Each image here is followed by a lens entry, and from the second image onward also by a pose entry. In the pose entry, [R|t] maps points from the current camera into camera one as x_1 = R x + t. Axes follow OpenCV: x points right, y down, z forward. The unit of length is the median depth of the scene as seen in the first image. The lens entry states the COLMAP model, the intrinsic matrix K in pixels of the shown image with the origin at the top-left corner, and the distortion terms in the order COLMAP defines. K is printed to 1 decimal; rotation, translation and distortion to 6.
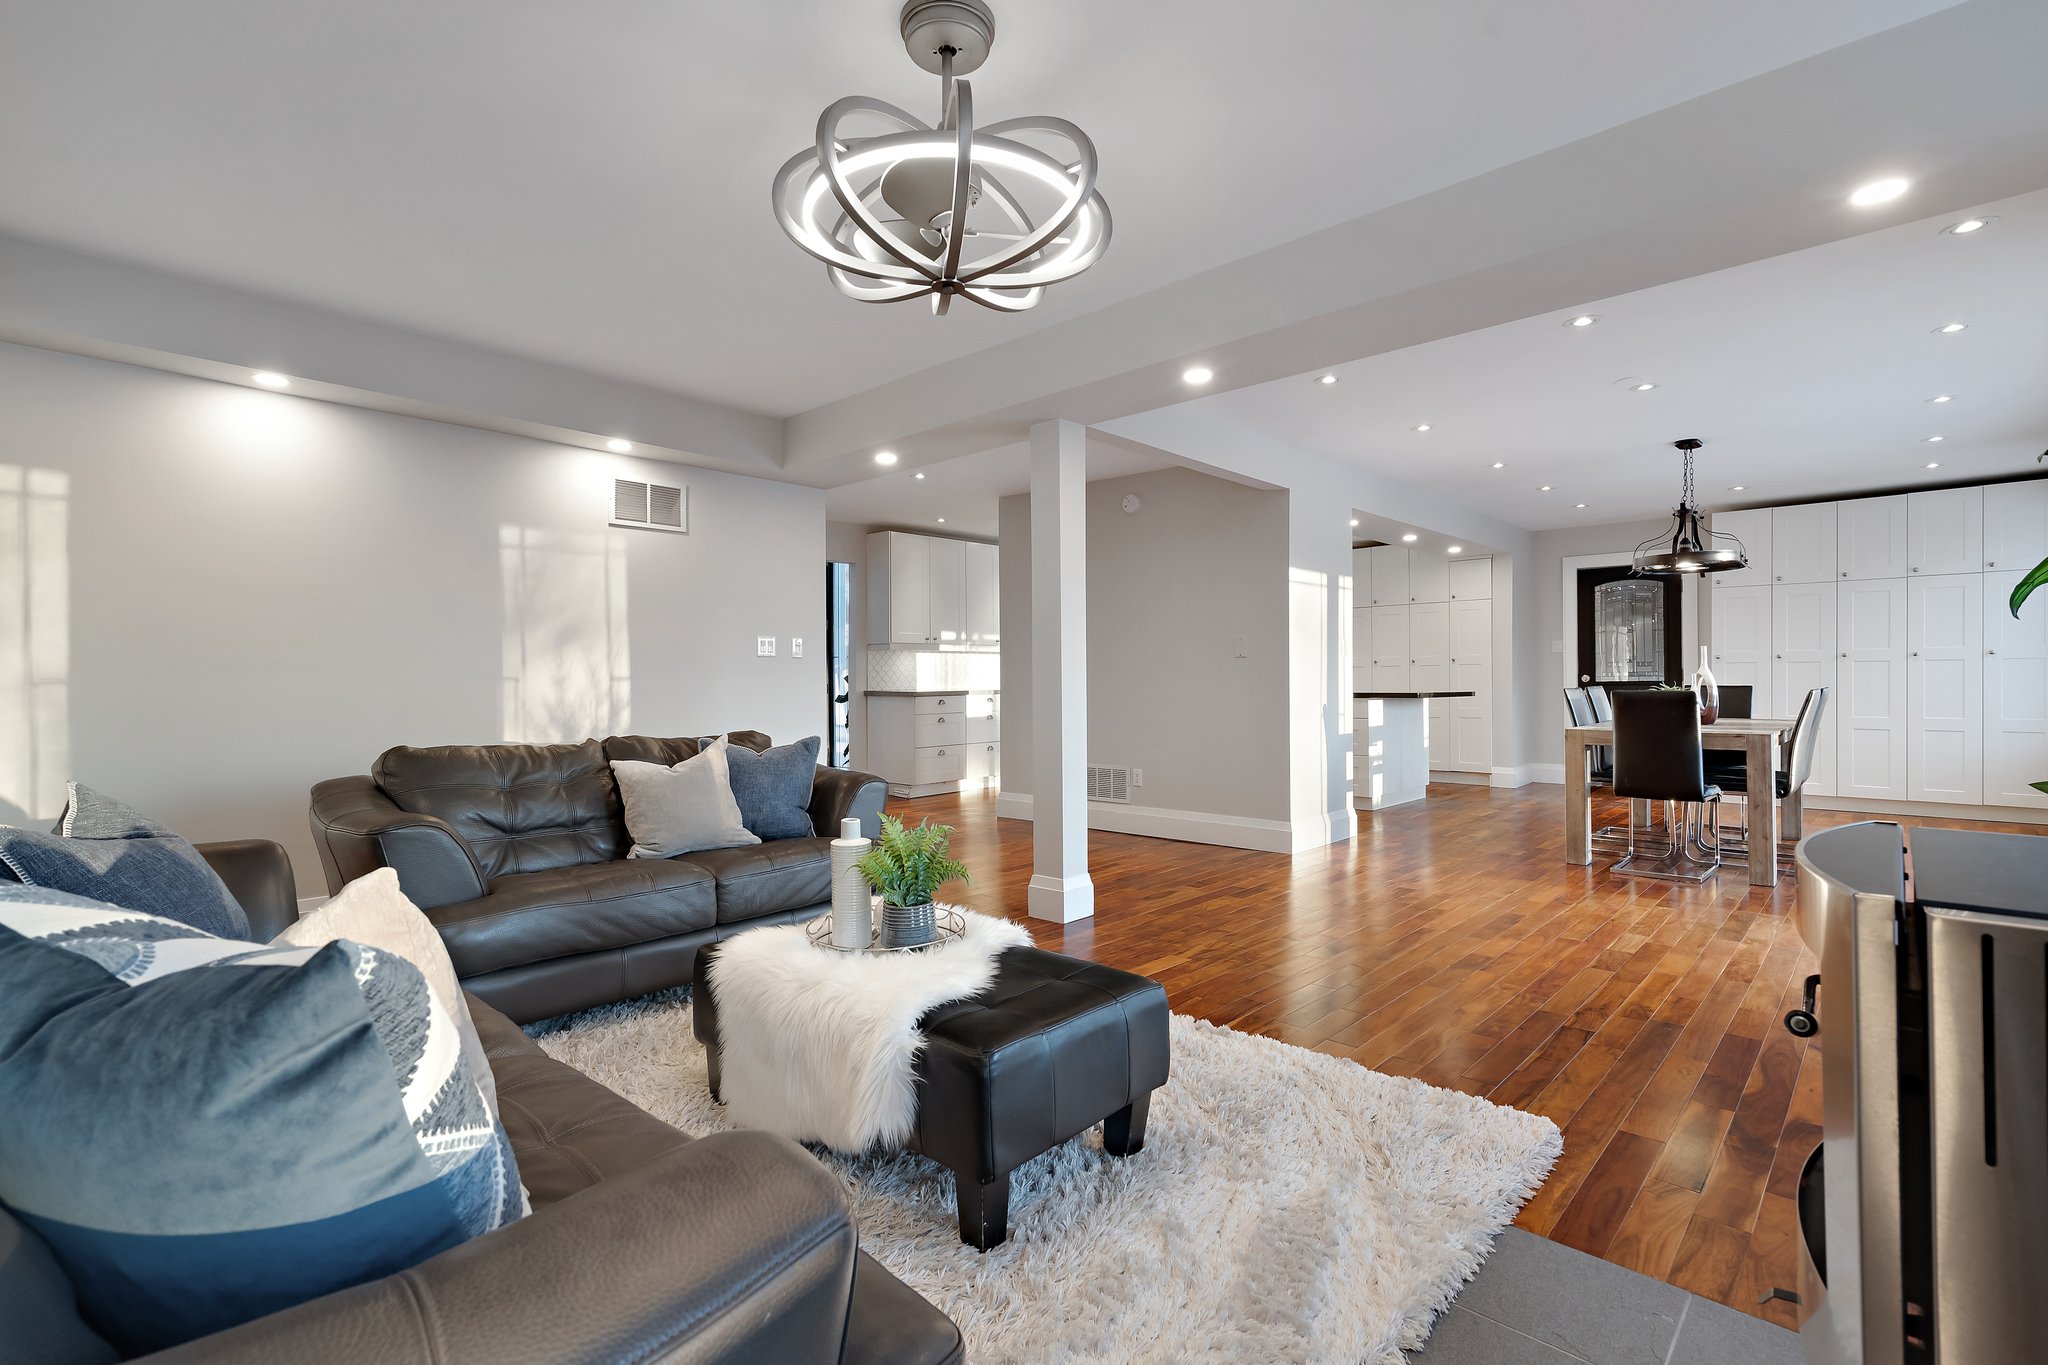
lens RADIAL K [[928.2, 0, 1035.4], [0, 928.2, 673.1], [0, 0, 1]] dist [0.009310, 0.002112]
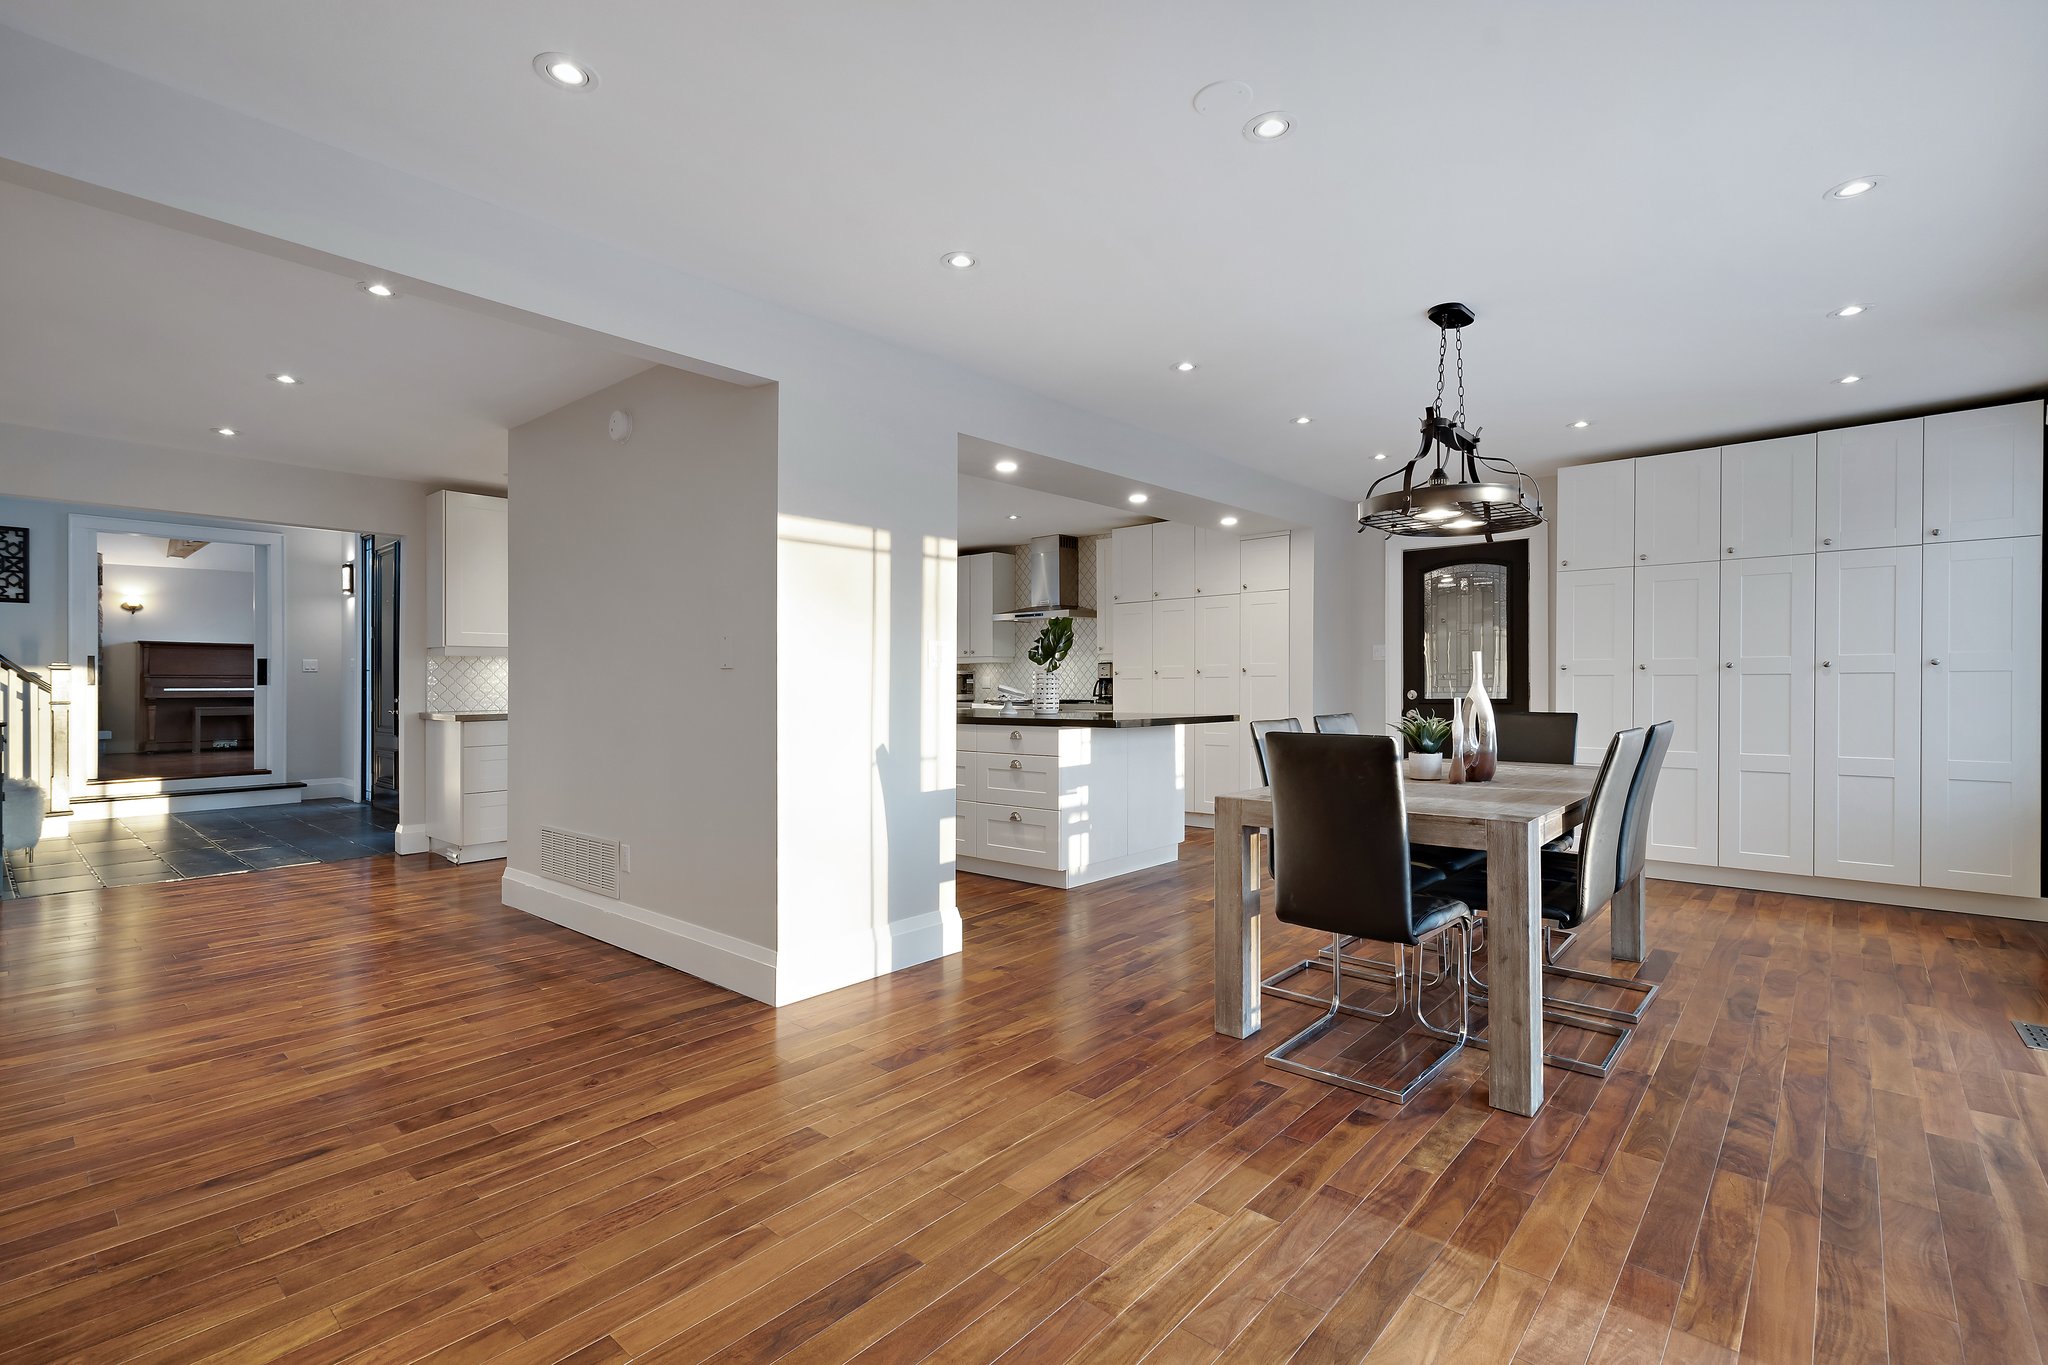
lens RADIAL K [[928.2, 0, 1019.1], [0, 928.2, 682.5], [0, 0, 1]] dist [0.009310, 0.002112]
pose [[0.999677, 0.000393, 0.025400, 0.336010], [-0.000462, 0.999996, 0.002704, -0.008271], [-0.025399, -0.002715, 0.999674, 0.336008]]
